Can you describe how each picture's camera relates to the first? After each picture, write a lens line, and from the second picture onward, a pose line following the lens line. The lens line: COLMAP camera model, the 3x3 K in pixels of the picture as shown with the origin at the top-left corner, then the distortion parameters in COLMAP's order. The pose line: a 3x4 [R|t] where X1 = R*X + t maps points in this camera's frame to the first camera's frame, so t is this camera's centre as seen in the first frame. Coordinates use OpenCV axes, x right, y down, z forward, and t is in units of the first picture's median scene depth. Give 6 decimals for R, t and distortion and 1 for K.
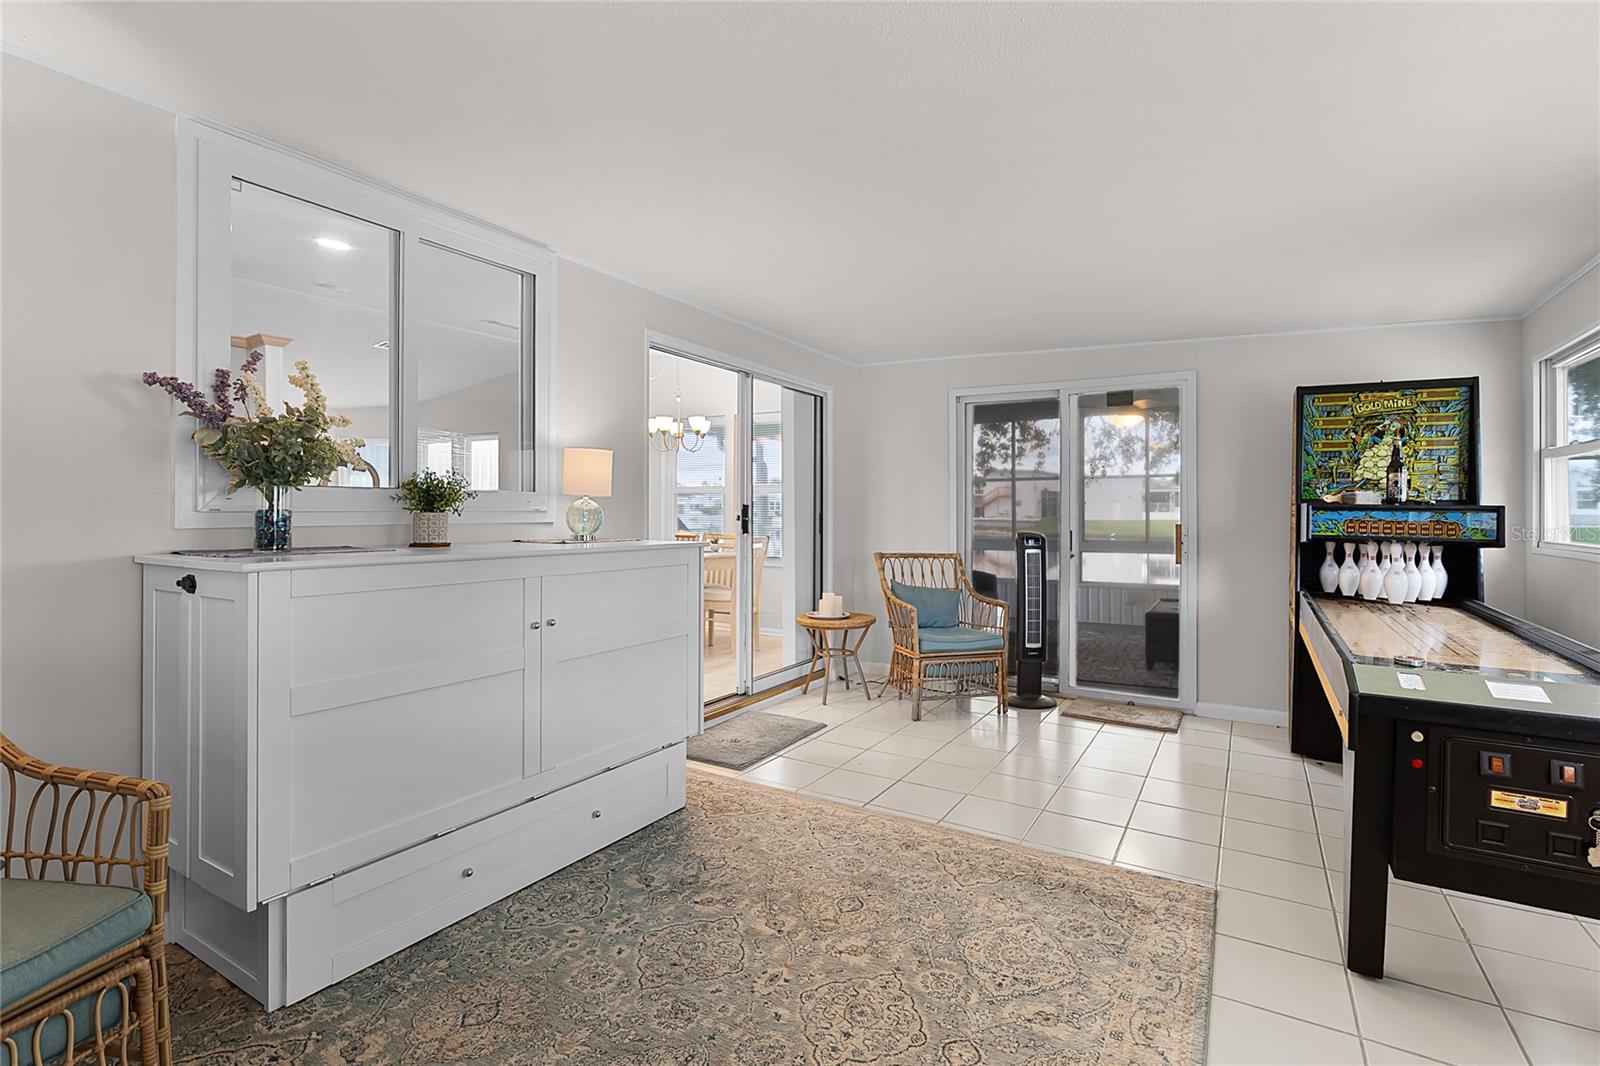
lens RADIAL K [[744.5, 0, 814.8], [0, 744.5, 507.9], [0, 0, 1]] dist [-0.004800, -0.000541]
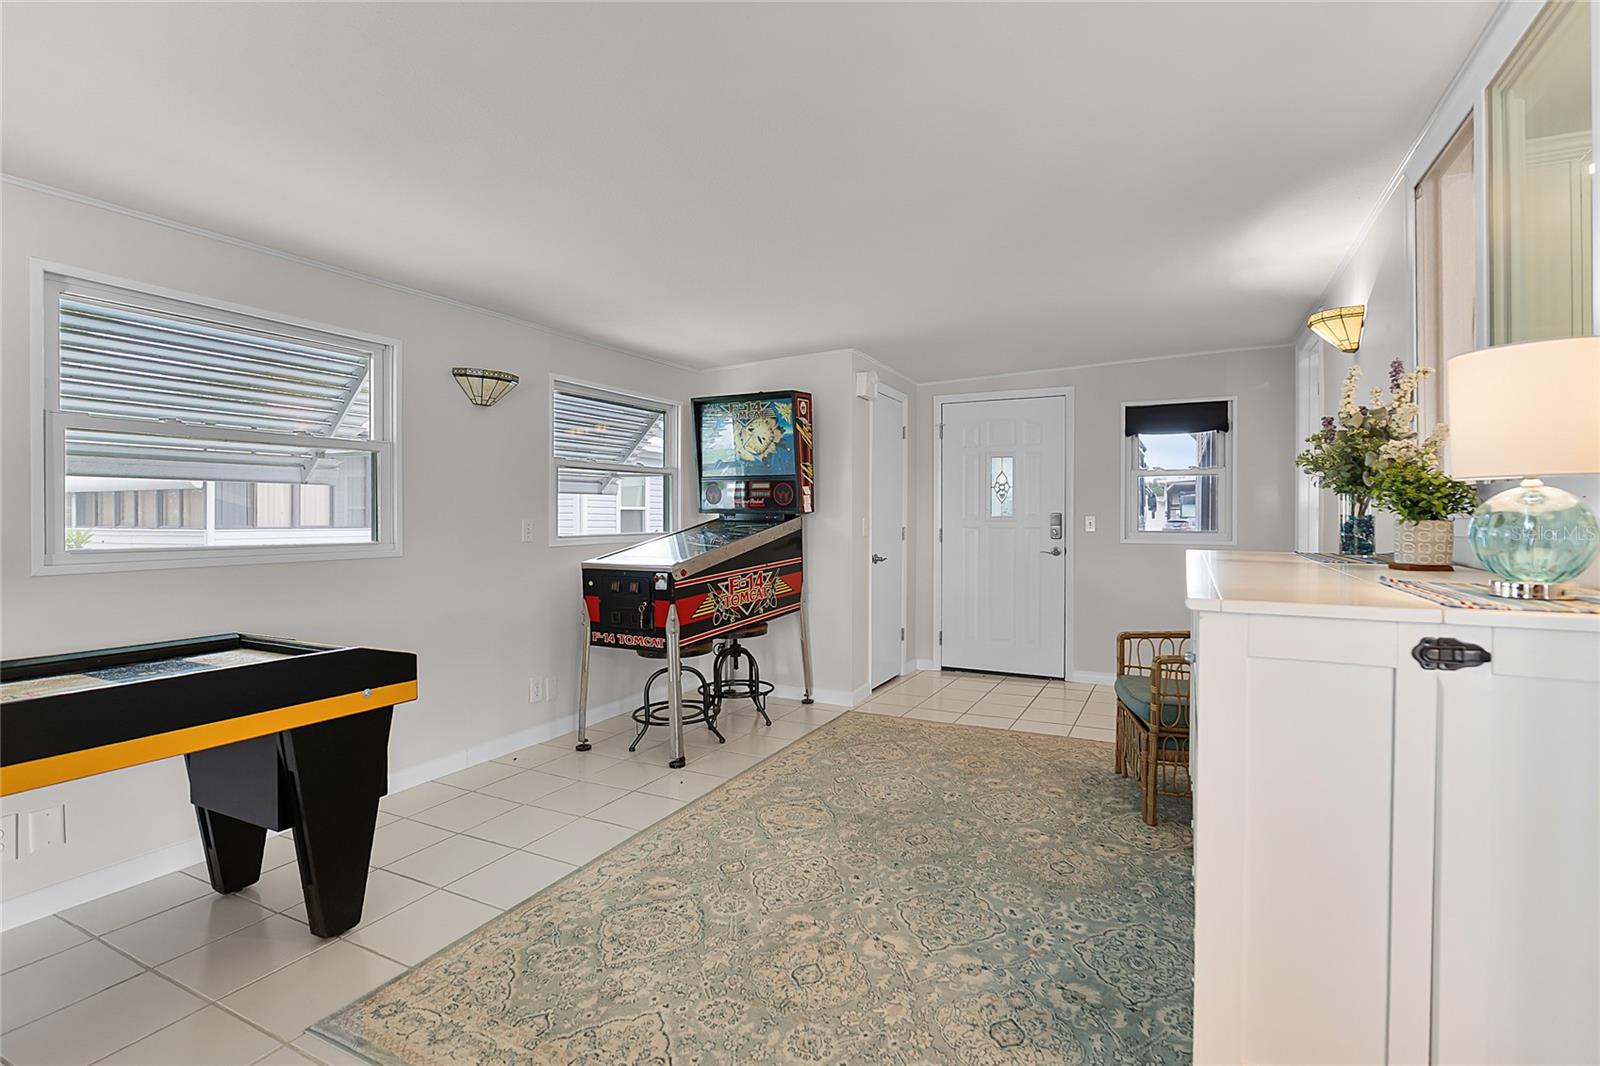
lens RADIAL K [[744.4, 0, 821.6], [0, 744.4, 520.8], [0, 0, 1]] dist [-0.002911, -0.000237]
pose [[-0.996706, -0.005277, -0.080924, 0.071448], [-0.005684, 0.999972, 0.004804, 0.005082], [0.080896, 0.005249, -0.996709, 1.286176]]
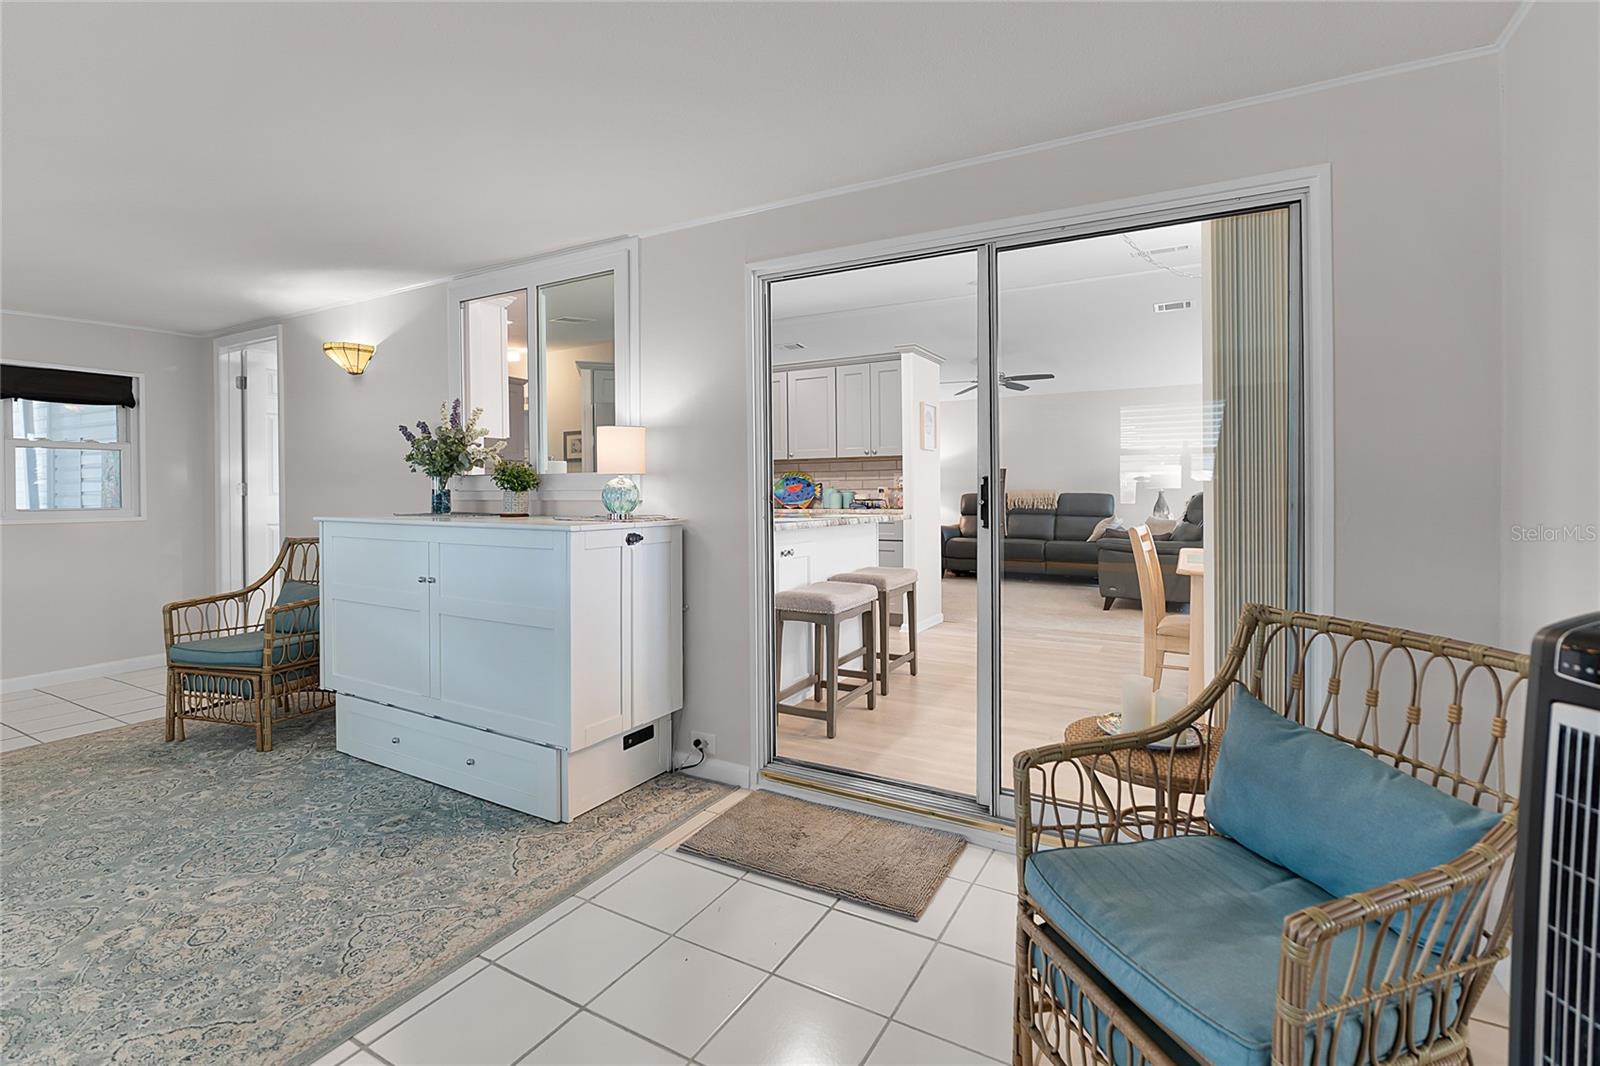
lens RADIAL K [[719.0, 0, 796.7], [0, 719.0, 498.5], [0, 0, 1]] dist [-0.001627, -0.000289]
pose [[0.015035, 0.004443, -0.999877, 0.625769], [0.005241, 0.999976, 0.004522, 0.011894], [0.999873, -0.005308, 0.015011, 1.170698]]
